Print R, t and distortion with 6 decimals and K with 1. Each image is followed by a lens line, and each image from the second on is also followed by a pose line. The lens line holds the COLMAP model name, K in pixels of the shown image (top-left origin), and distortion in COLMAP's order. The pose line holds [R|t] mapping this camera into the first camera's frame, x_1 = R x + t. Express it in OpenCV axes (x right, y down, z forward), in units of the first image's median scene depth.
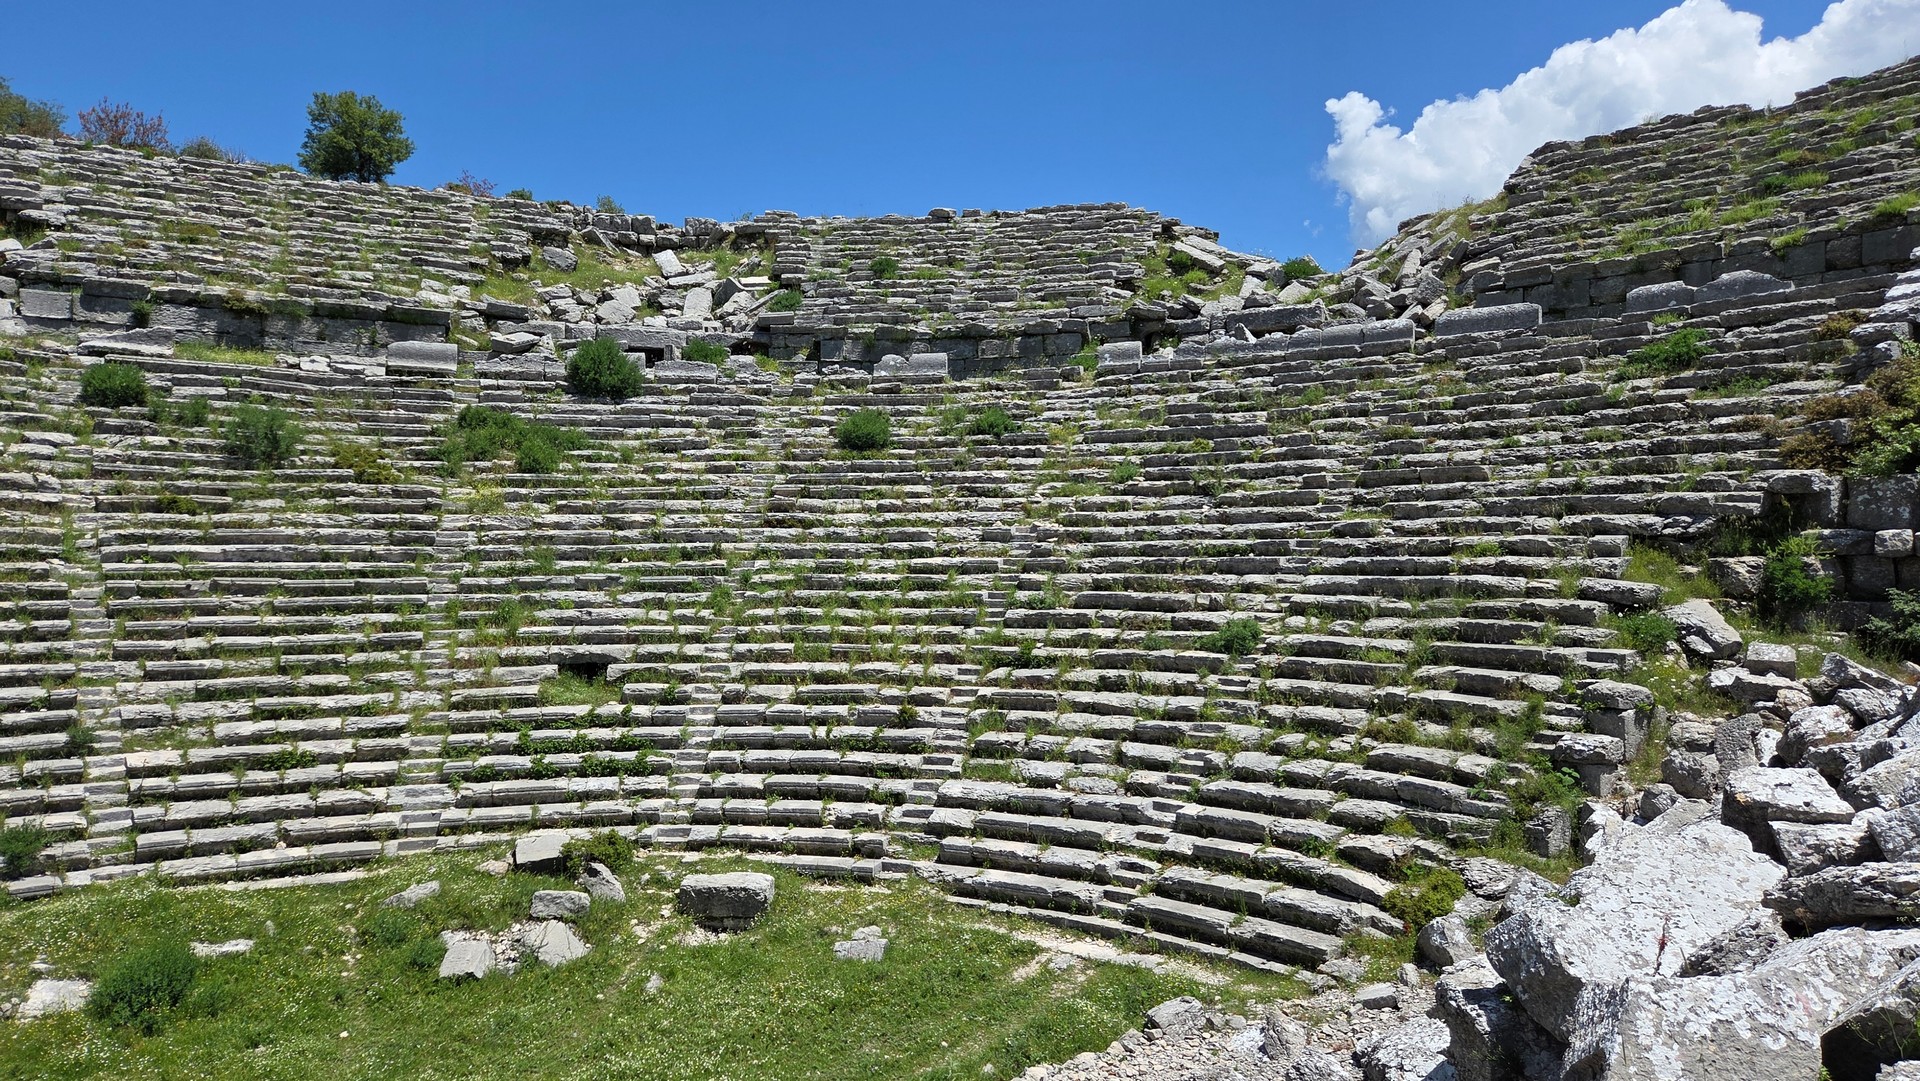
lens RADIAL K [[1281.3, 0, 971.6], [0, 1281.3, 543.3], [0, 0, 1]] dist [0.078470, -0.069704]
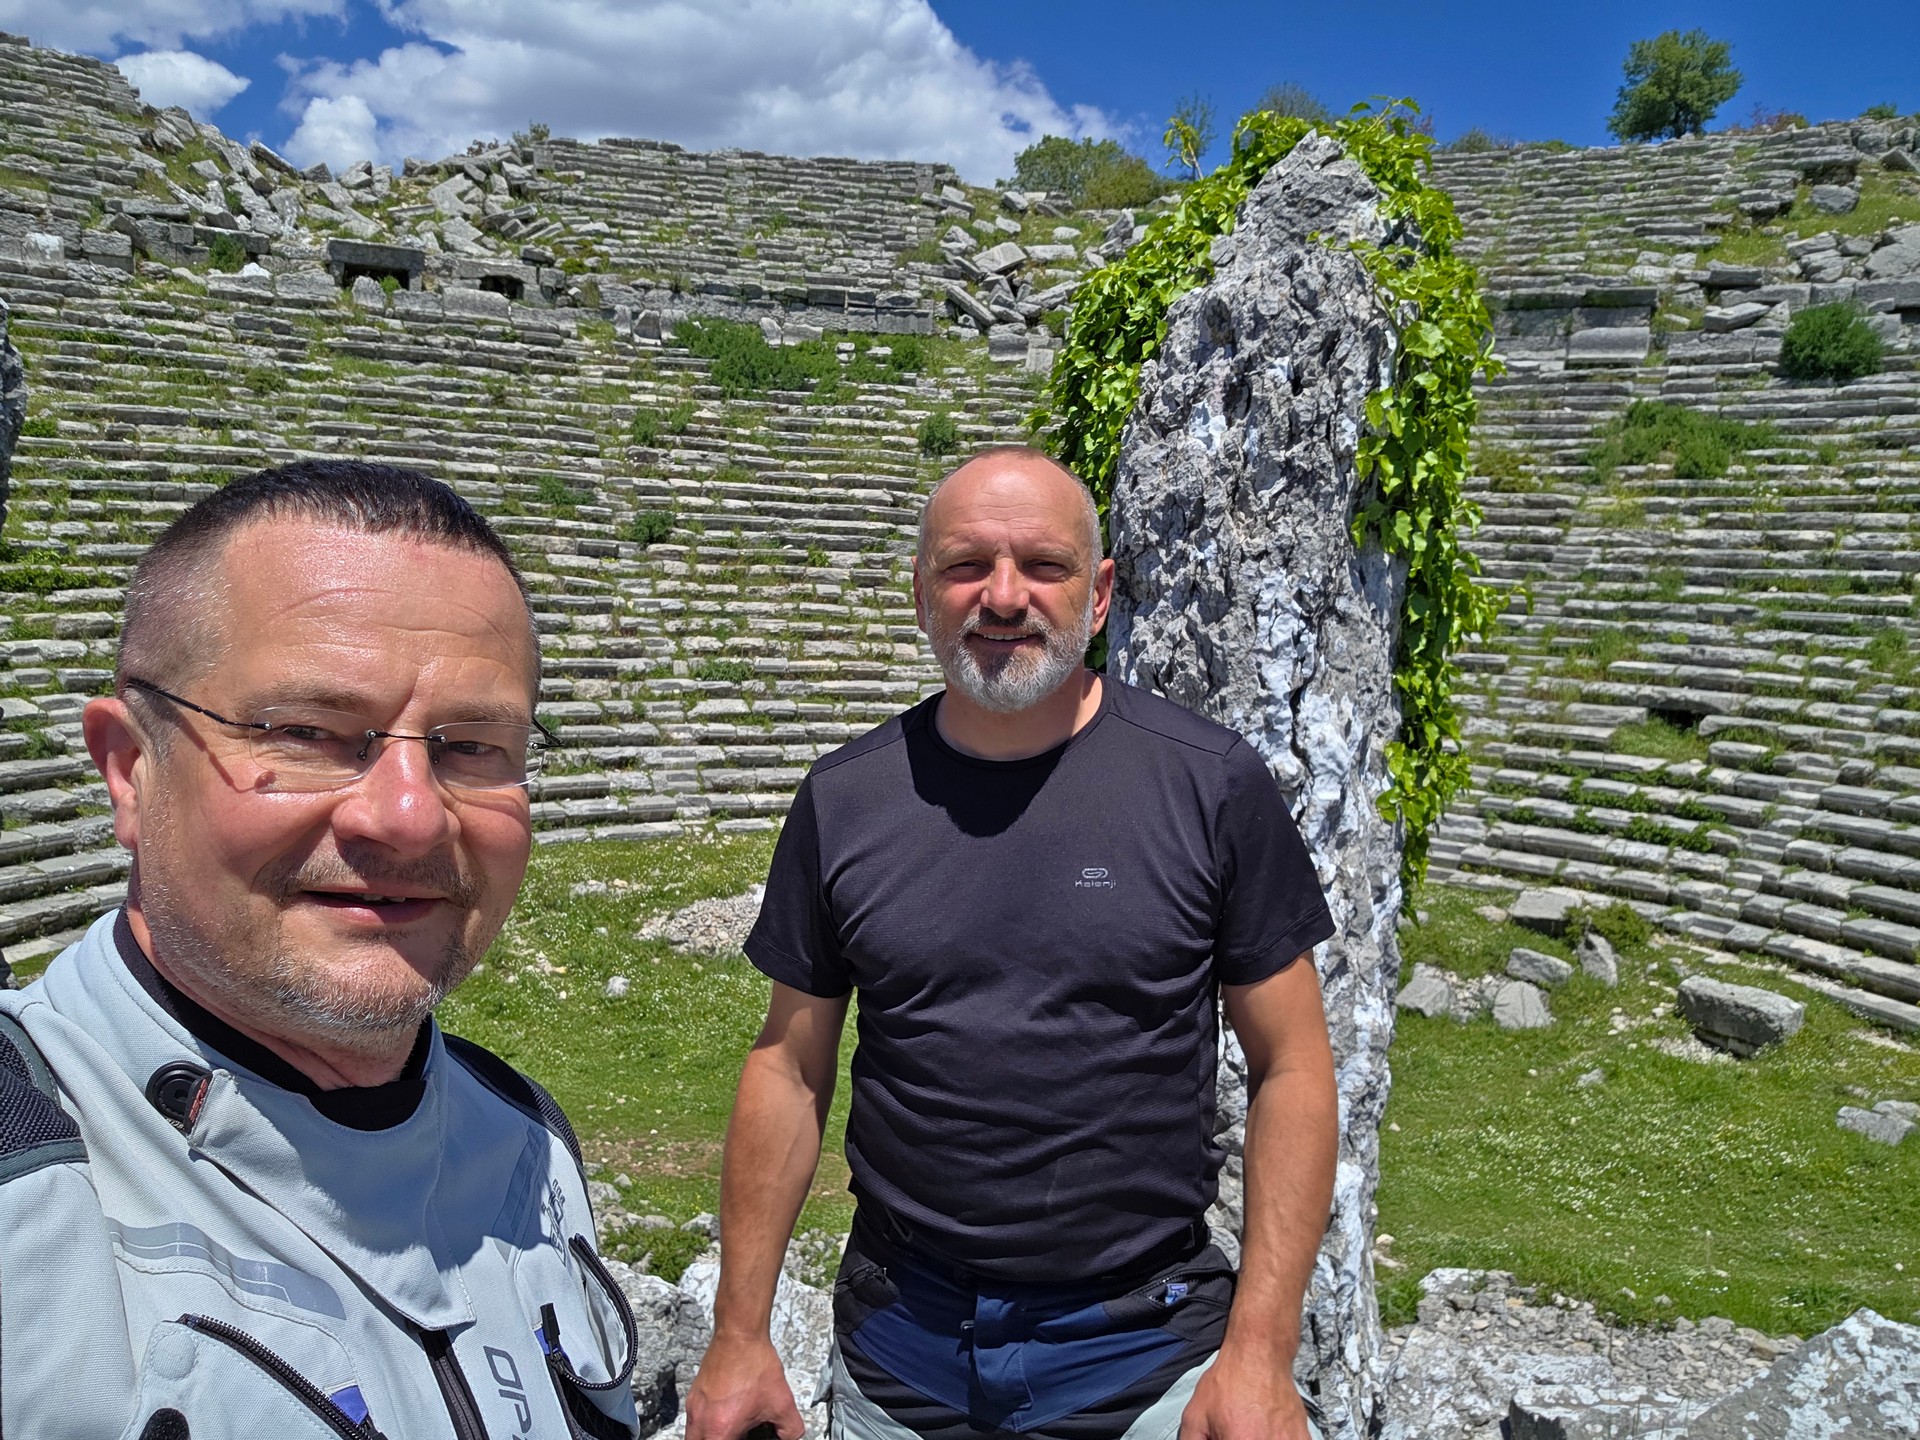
lens RADIAL K [[1462.9, 0, 945.3], [0, 1462.9, 713.8], [0, 0, 1]] dist [-0.011529, 0.002934]
pose [[0.596600, 0.117099, -0.793950, 0.159660], [-0.030449, 0.991888, 0.123412, -0.006611], [0.801961, -0.049452, 0.595326, 0.055224]]
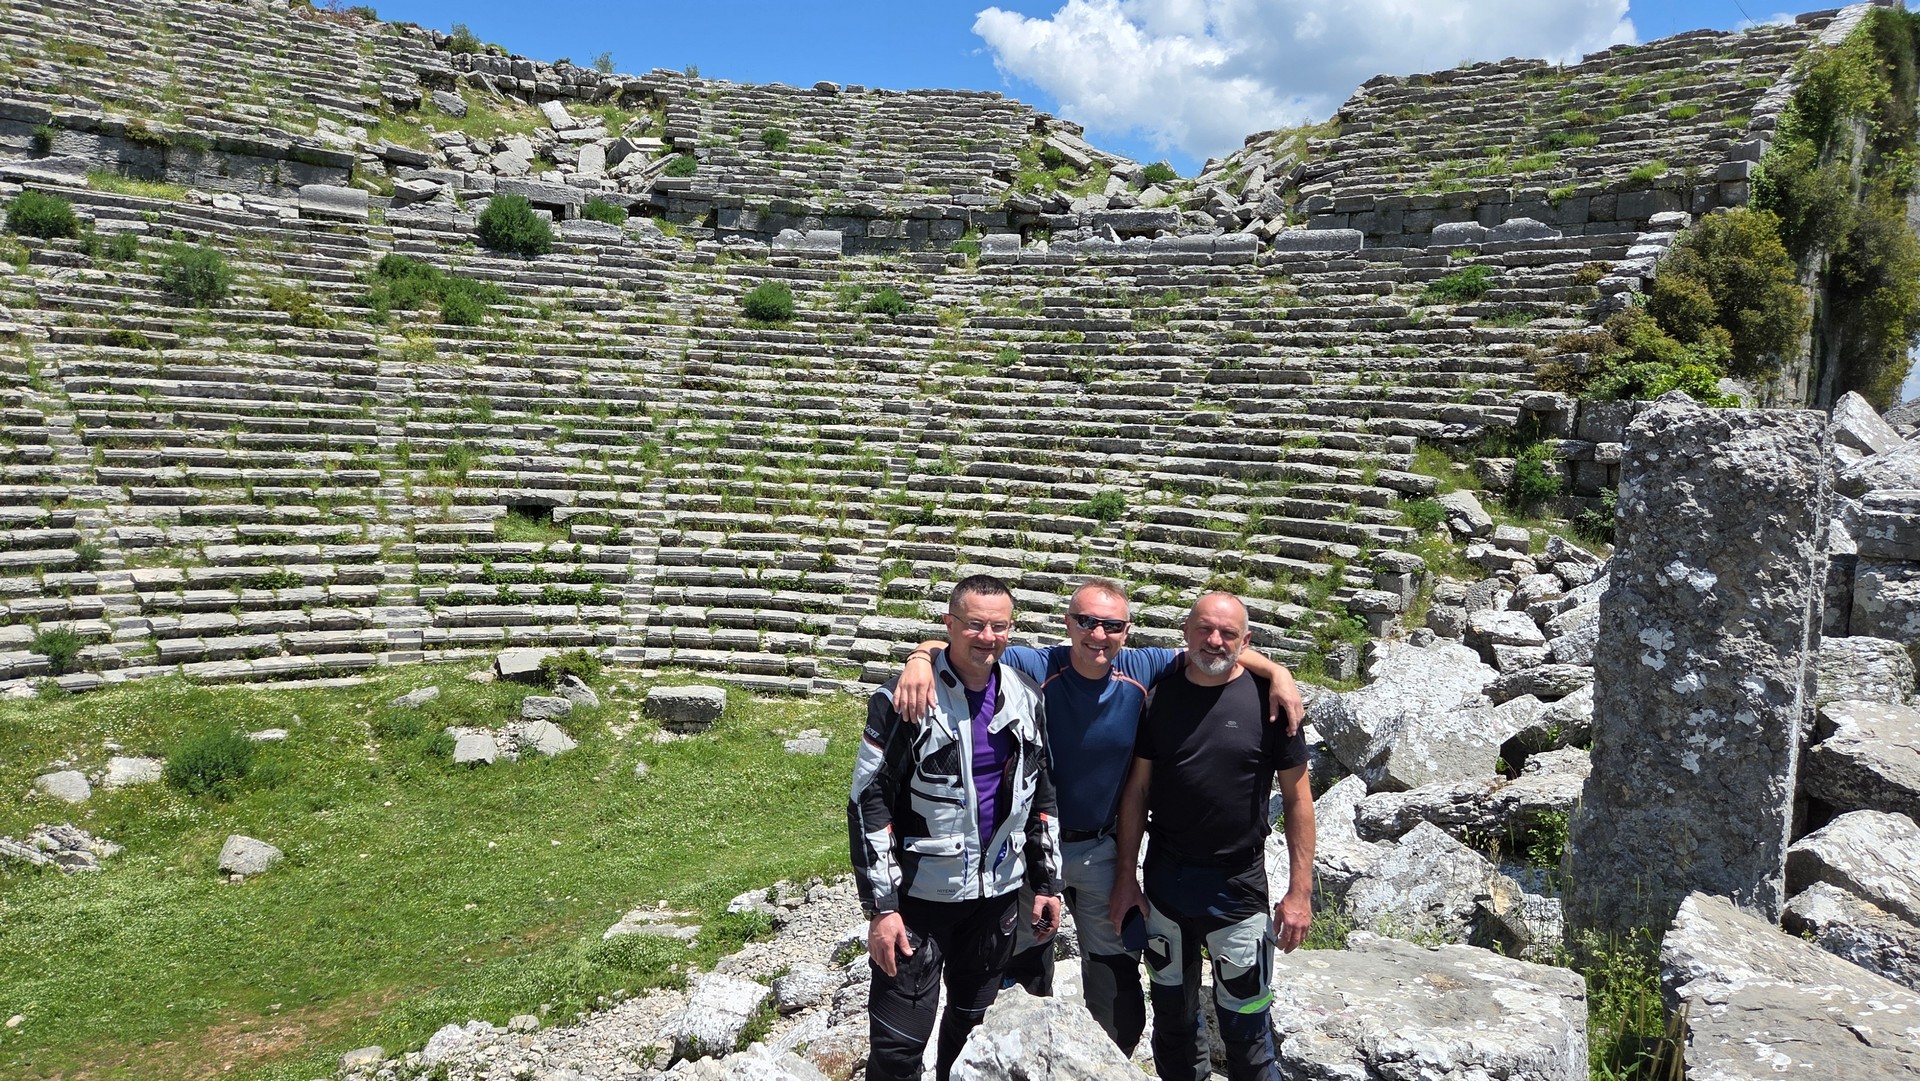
lens RADIAL K [[1264.9, 0, 965.0], [0, 1264.9, 534.9], [0, 0, 1]] dist [0.075036, -0.061785]
pose [[0.989942, 0.035914, 0.136838, -0.074719], [-0.050206, 0.993468, 0.102473, -0.013153], [-0.132264, -0.108312, 0.985279, -0.134556]]
